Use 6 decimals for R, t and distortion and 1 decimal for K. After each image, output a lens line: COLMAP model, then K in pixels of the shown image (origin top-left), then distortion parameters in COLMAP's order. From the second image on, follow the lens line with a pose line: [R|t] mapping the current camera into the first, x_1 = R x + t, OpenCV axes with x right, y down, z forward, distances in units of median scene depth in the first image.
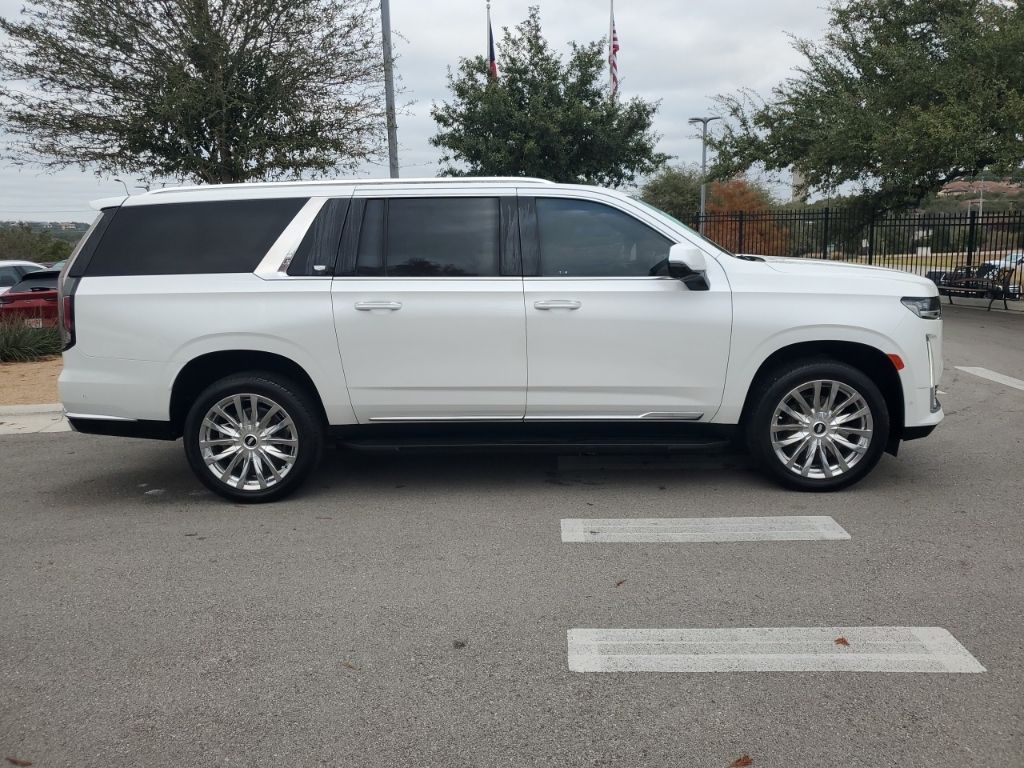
lens RADIAL K [[800.0, 0, 512.4], [0, 800.0, 386.6], [0, 0, 1]] dist [0.025416, -0.003342]
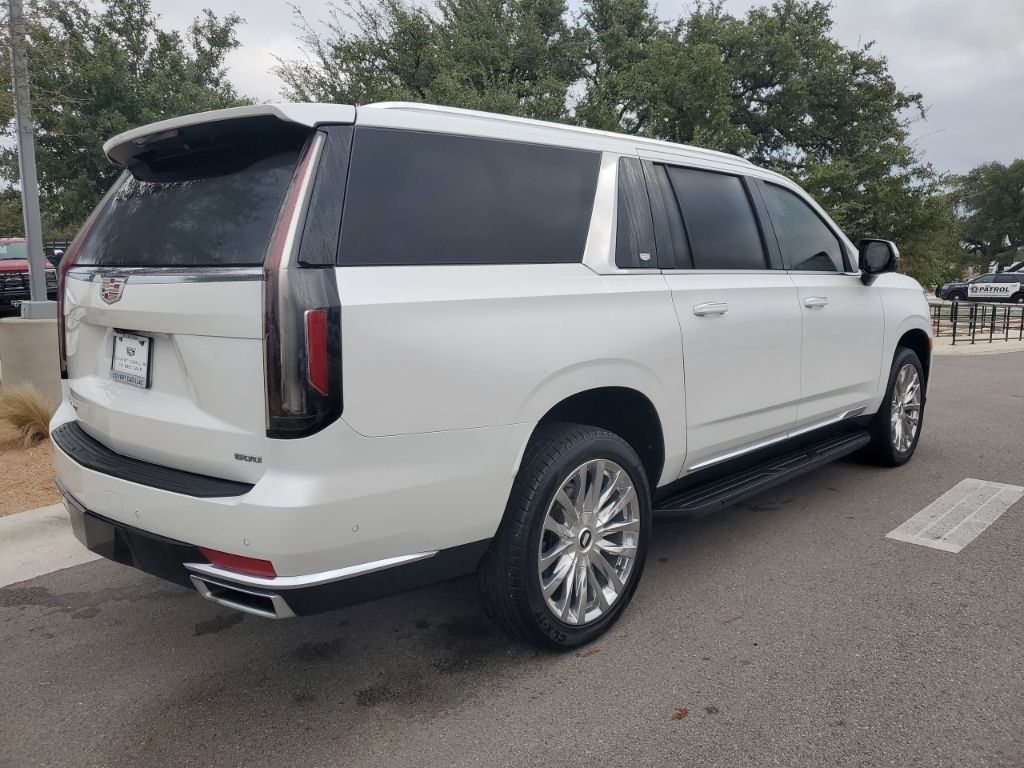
lens RADIAL K [[800.0, 0, 502.9], [0, 800.0, 382.1], [0, 0, 1]] dist [0.025416, -0.003342]
pose [[0.670812, -0.092059, 0.735892, -0.817413], [0.130731, 0.991406, 0.004854, -0.062113], [-0.730014, 0.092948, 0.677082, 0.636481]]
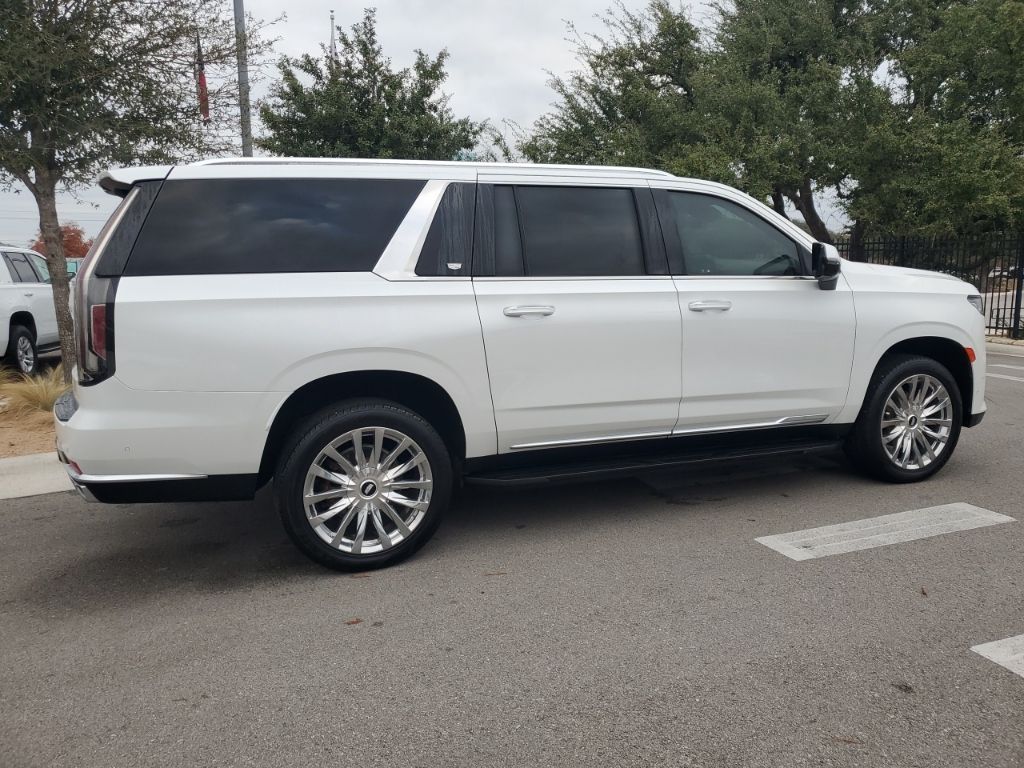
lens RADIAL K [[800.0, 0, 507.9], [0, 800.0, 384.1], [0, 0, 1]] dist [0.025416, -0.003342]
pose [[0.918780, -0.050041, 0.391586, -0.509141], [0.065990, 0.997445, -0.027367, -0.002846], [-0.389215, 0.050985, 0.919735, 0.238165]]
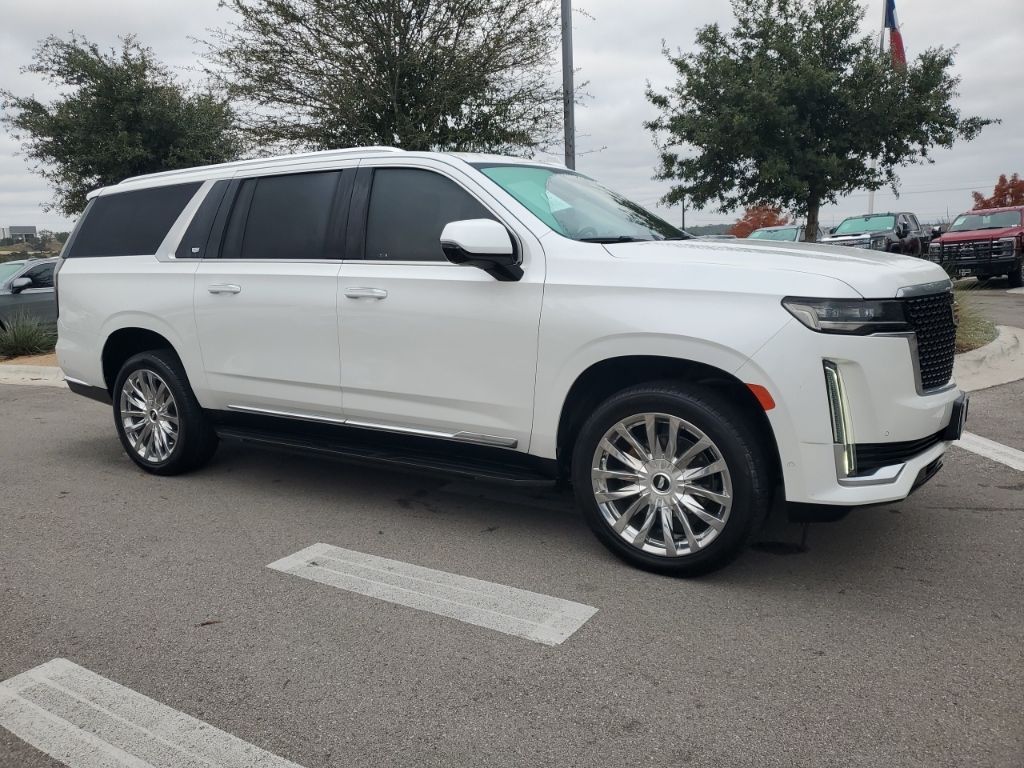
lens RADIAL K [[800.0, 0, 502.3], [0, 800.0, 385.4], [0, 0, 1]] dist [0.025416, -0.003342]
pose [[0.855861, 0.087035, -0.509830, 0.608560], [-0.089718, 0.995779, 0.019383, -0.033068], [0.509365, 0.029152, 0.860057, 0.332716]]
